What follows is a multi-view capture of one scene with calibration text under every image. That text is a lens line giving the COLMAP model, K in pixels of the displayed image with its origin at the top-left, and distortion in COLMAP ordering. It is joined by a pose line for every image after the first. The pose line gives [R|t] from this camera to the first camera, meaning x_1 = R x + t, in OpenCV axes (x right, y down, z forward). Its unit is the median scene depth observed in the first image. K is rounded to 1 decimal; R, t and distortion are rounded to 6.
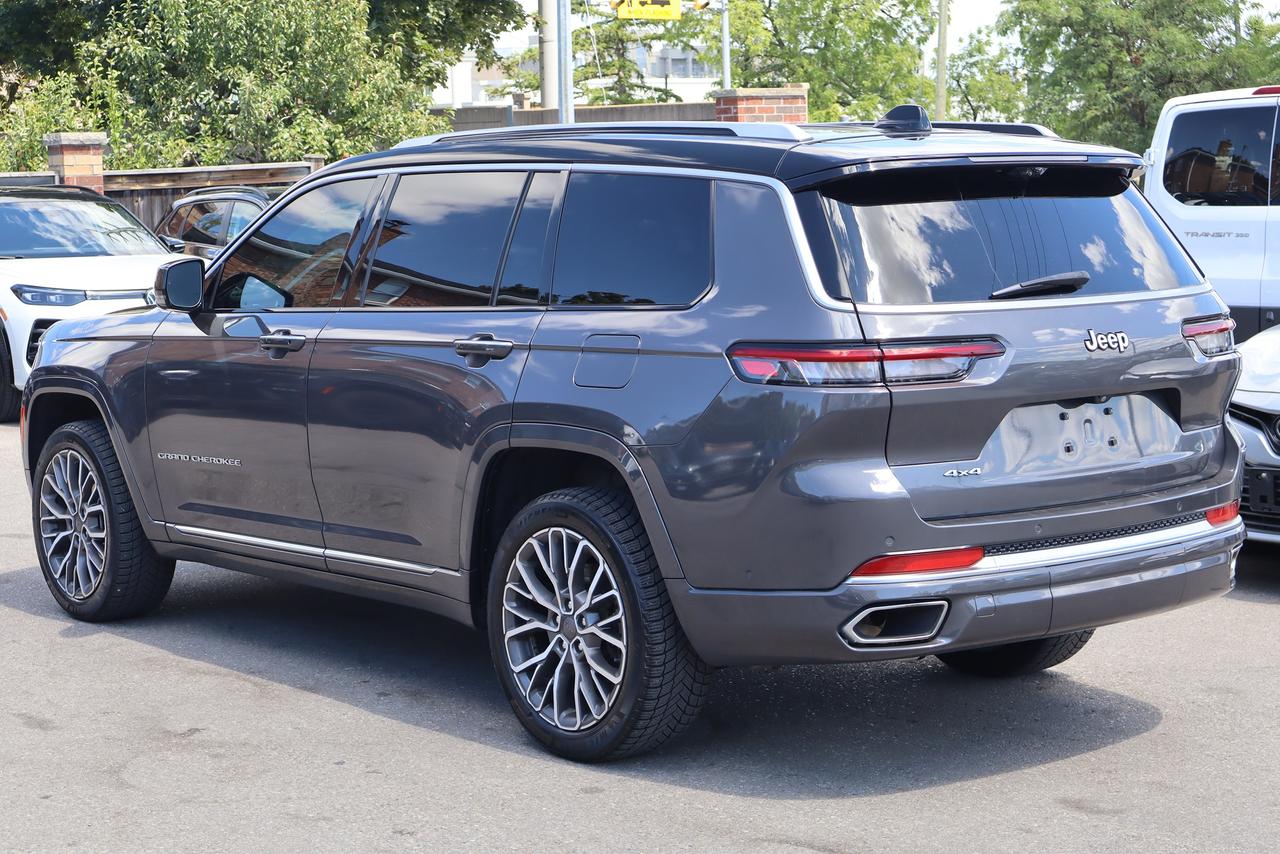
lens RADIAL K [[2458.9, 0, 640.4], [0, 2458.9, 423.2], [0, 0, 1]] dist [0.016014, 0.000000]
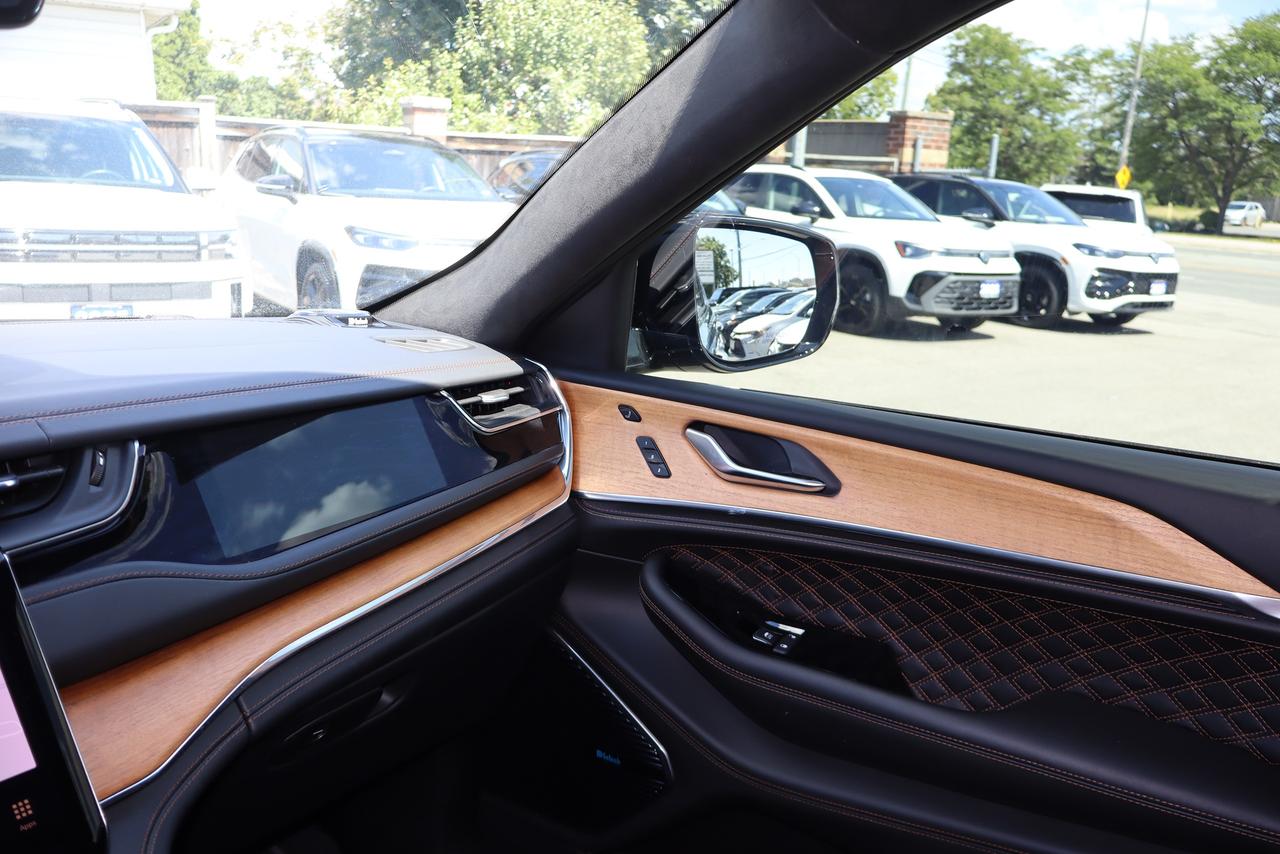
lens RADIAL K [[1039.3, 0, 648.2], [0, 1039.3, 419.7], [0, 0, 1]] dist [-0.033678, 0.021736]
pose [[0.997046, 0.075767, -0.012581, -0.098833], [-0.073548, 0.989065, 0.127832, -0.032498], [0.022129, -0.126529, 0.991716, 0.464406]]
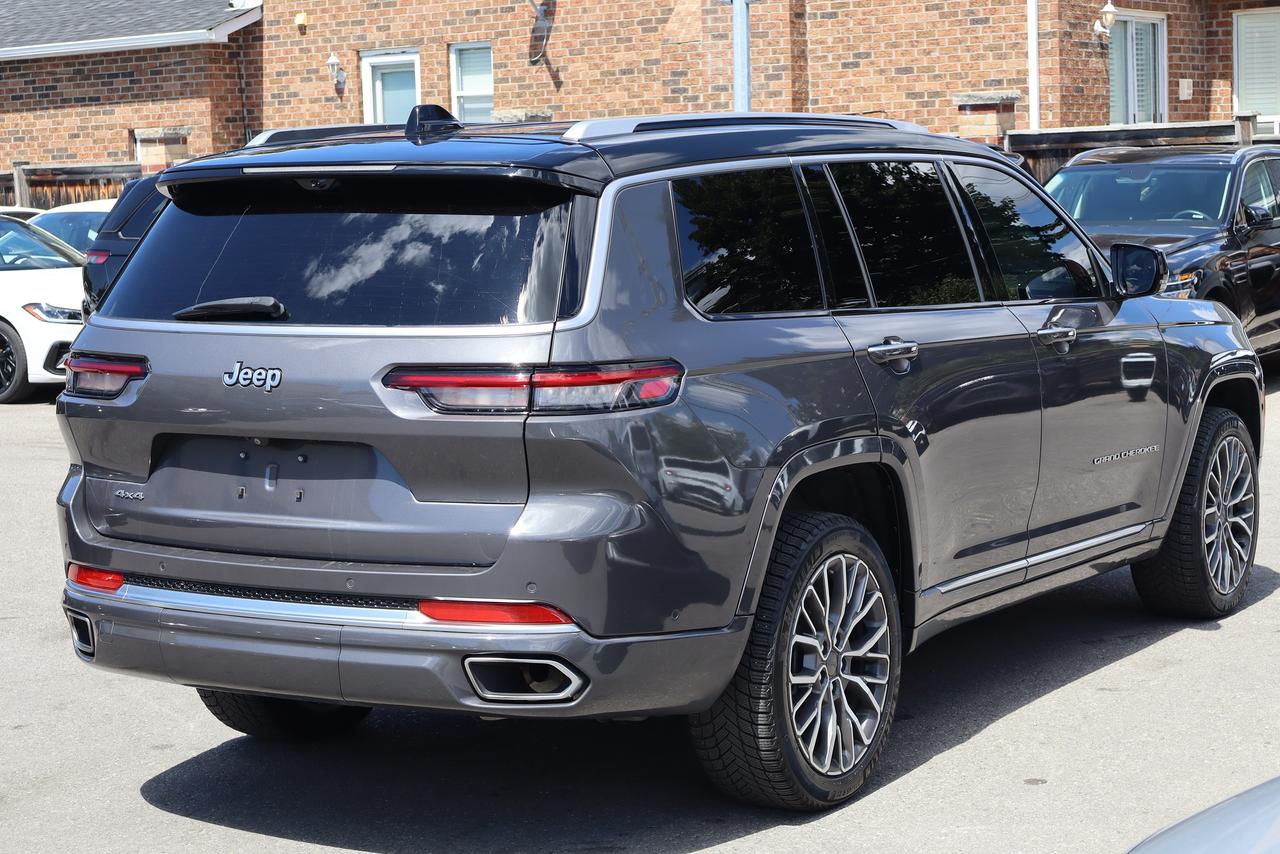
lens RADIAL K [[2552.7, 0, 641.8], [0, 2552.7, 429.6], [0, 0, 1]] dist [0.001584, 0.000000]
pose [[0.319267, 0.108637, -0.941417, 0.358779], [-0.081535, 0.992873, 0.086924, -0.034408], [0.944151, 0.049006, 0.325849, 0.269839]]
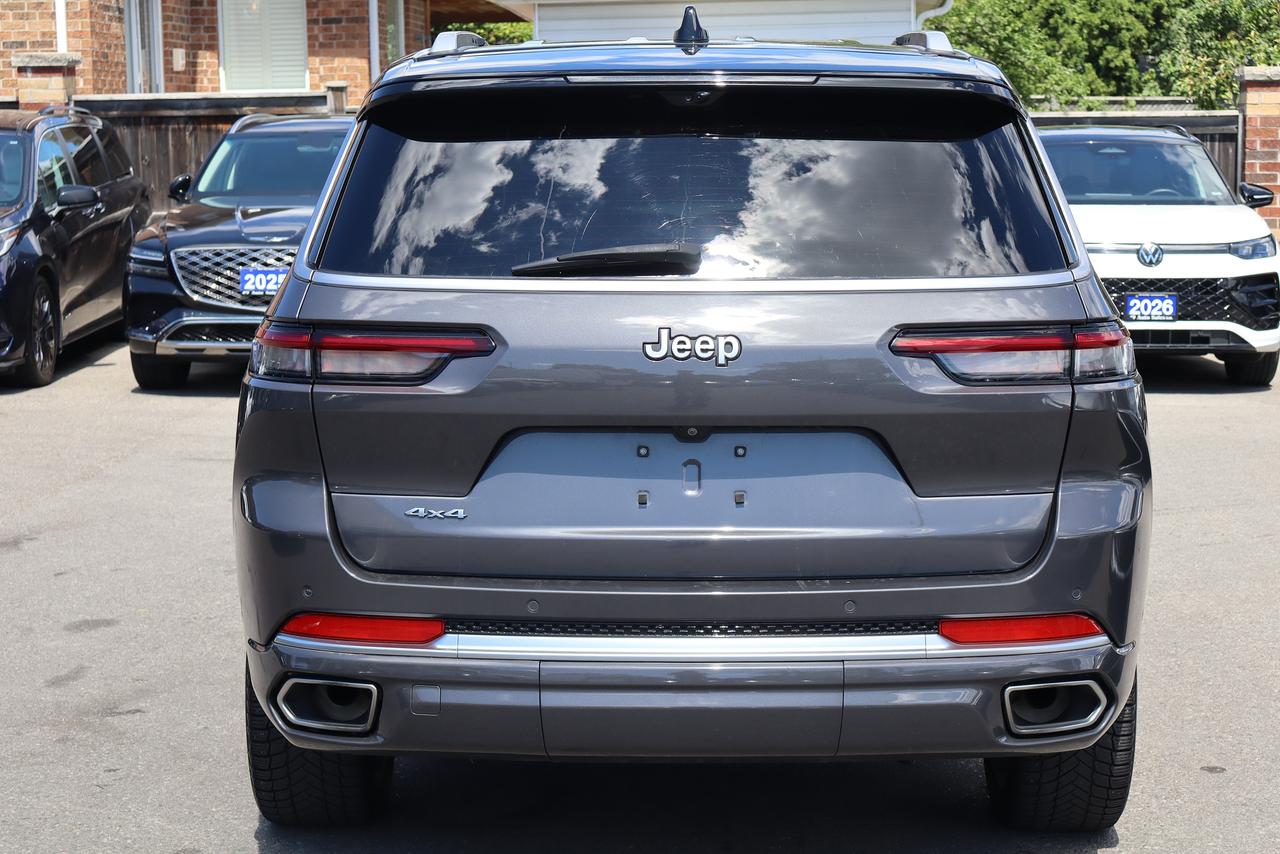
lens RADIAL K [[2552.7, 0, 634.7], [0, 2552.7, 430.7], [0, 0, 1]] dist [0.001584, 0.000000]
pose [[0.760113, 0.089686, -0.643572, 0.205396], [-0.076630, 0.995890, 0.048277, -0.013979], [0.645256, 0.012621, 0.763862, 0.146026]]
